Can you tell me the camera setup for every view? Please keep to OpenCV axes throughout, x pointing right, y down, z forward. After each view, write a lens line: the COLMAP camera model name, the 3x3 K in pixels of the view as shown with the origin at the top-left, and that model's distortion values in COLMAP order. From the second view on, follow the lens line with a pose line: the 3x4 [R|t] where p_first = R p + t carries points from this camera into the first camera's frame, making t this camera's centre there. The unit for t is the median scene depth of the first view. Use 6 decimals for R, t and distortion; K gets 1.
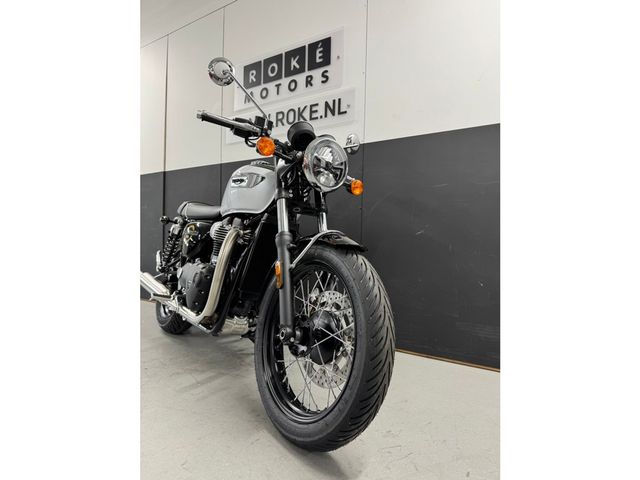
lens RADIAL K [[336.9, 0, 323.2], [0, 336.9, 236.6], [0, 0, 1]] dist [-0.001469, -0.000529]
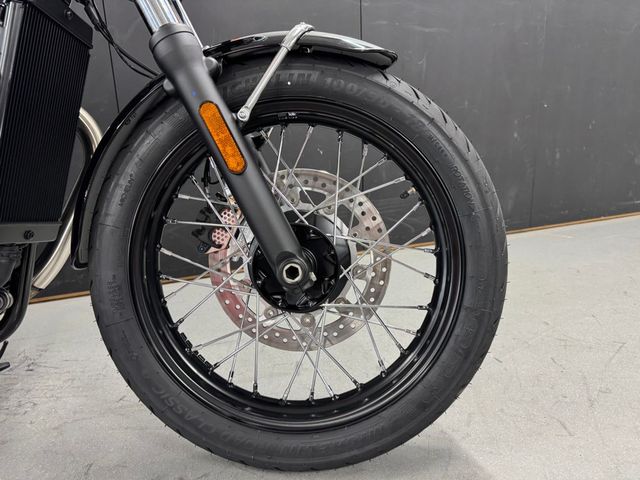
lens RADIAL K [[445.1, 0, 325.5], [0, 445.1, 240.0], [0, 0, 1]] dist [-0.001832, -0.002375]
pose [[0.610876, -0.250796, 0.750954, -0.240516], [0.053798, 0.959459, 0.276667, 0.046446], [-0.789897, -0.128610, 0.599602, 0.305139]]
